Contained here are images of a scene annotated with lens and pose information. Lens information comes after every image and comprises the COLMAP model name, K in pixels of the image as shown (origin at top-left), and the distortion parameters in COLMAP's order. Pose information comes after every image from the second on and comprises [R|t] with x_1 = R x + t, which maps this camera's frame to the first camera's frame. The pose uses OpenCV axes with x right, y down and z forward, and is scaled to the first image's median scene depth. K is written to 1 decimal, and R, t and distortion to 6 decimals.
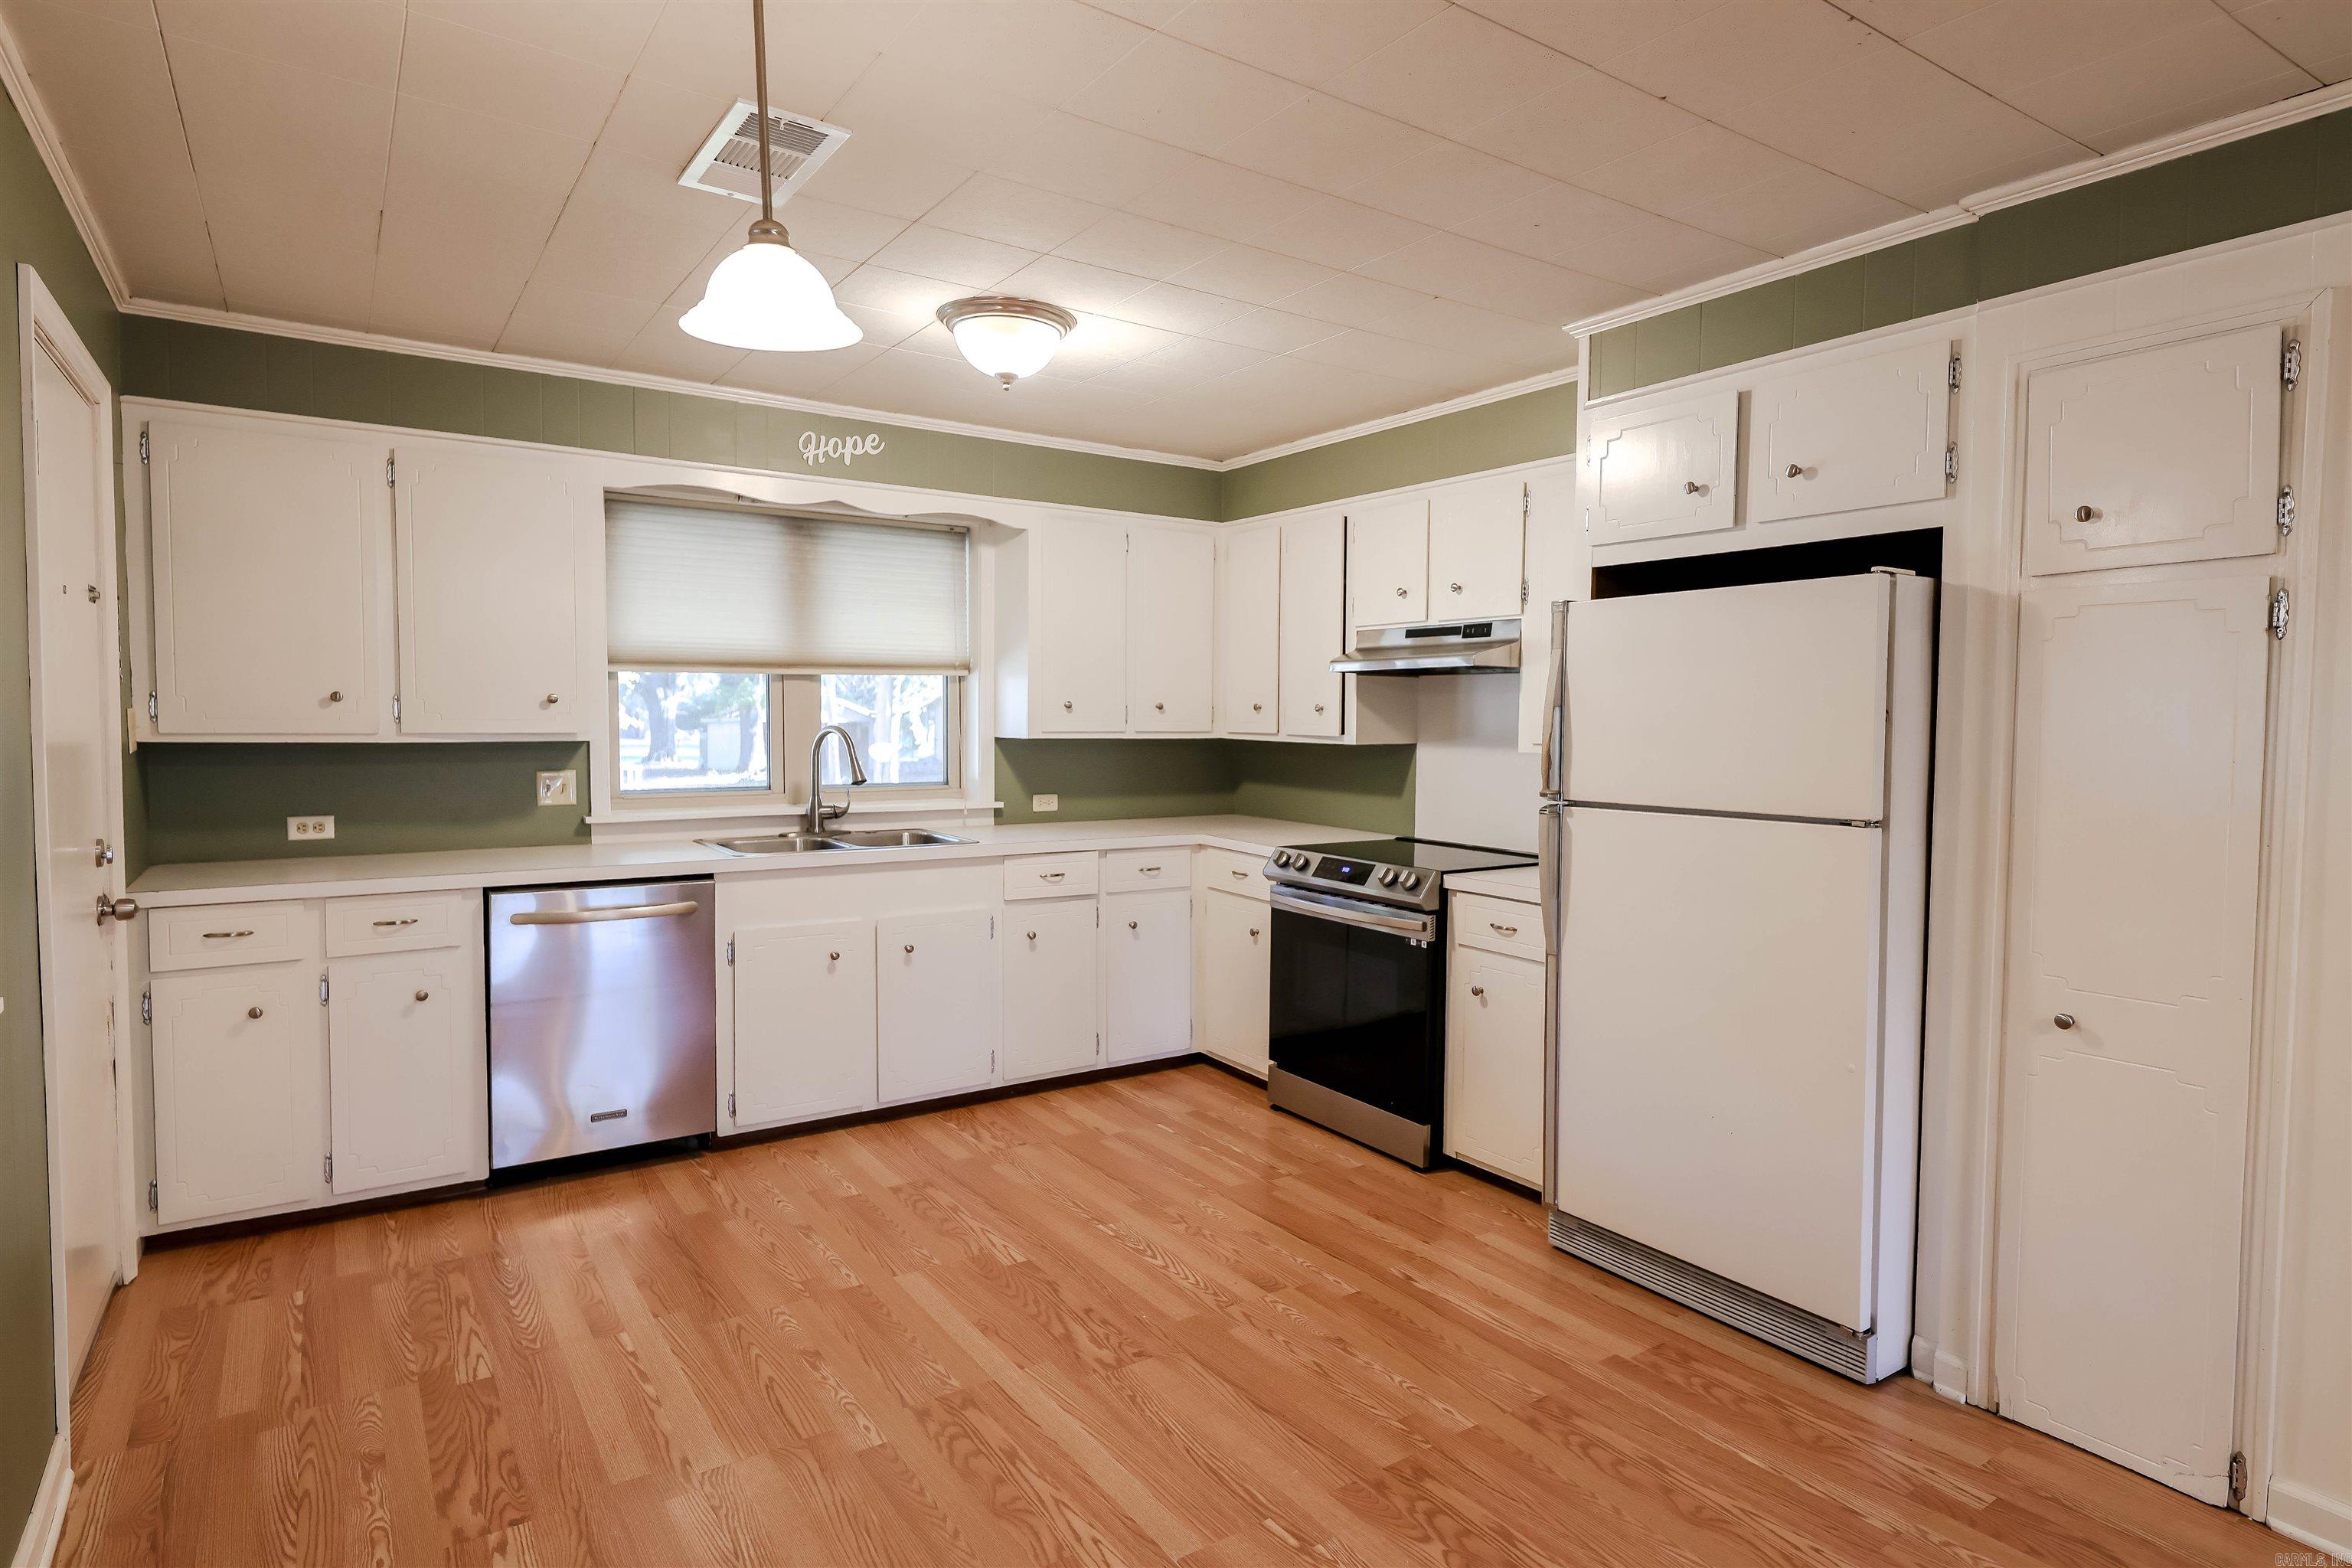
lens RADIAL K [[1249.5, 0, 1176.0], [0, 1249.5, 784.0], [0, 0, 1]] dist [0.005739, -0.001644]
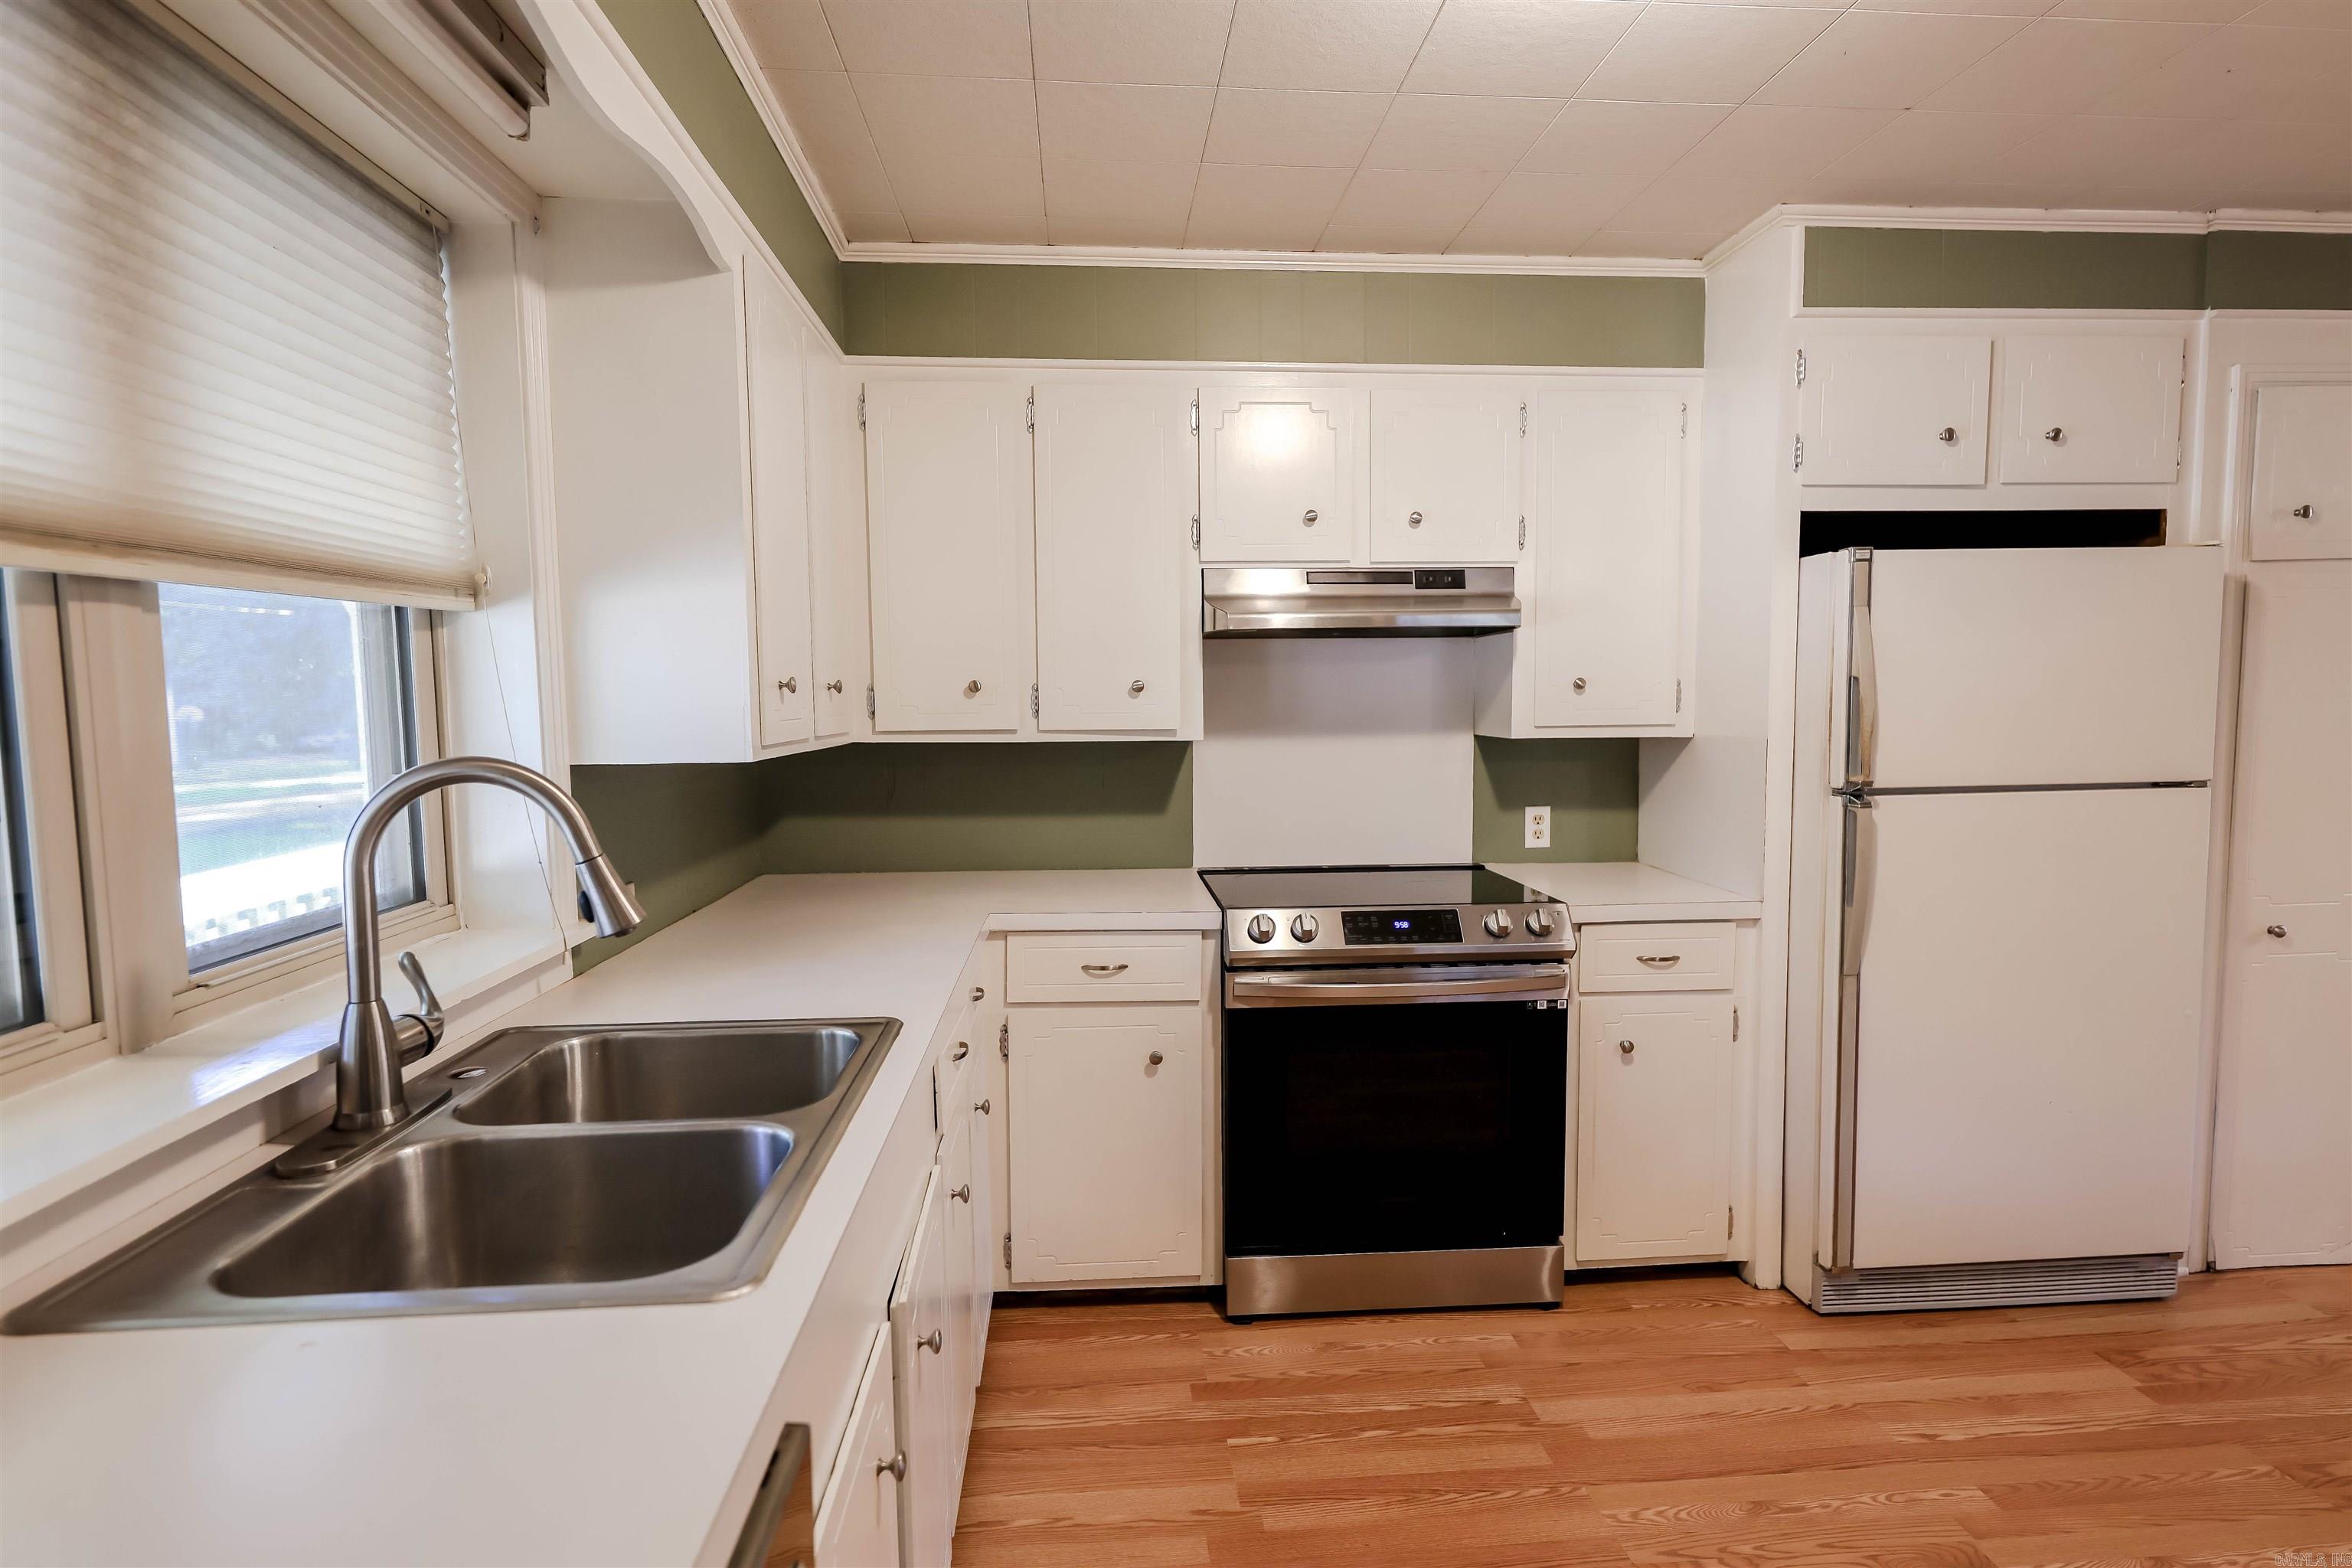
lens RADIAL K [[1250.0, 0, 1187.2], [0, 1250.0, 796.2], [0, 0, 1]] dist [0.003950, -0.001075]
pose [[0.491559, -0.085481, 0.866639, -0.504491], [0.065531, 0.995980, 0.061070, -0.049495], [-0.868375, 0.026772, 0.495185, 0.774861]]
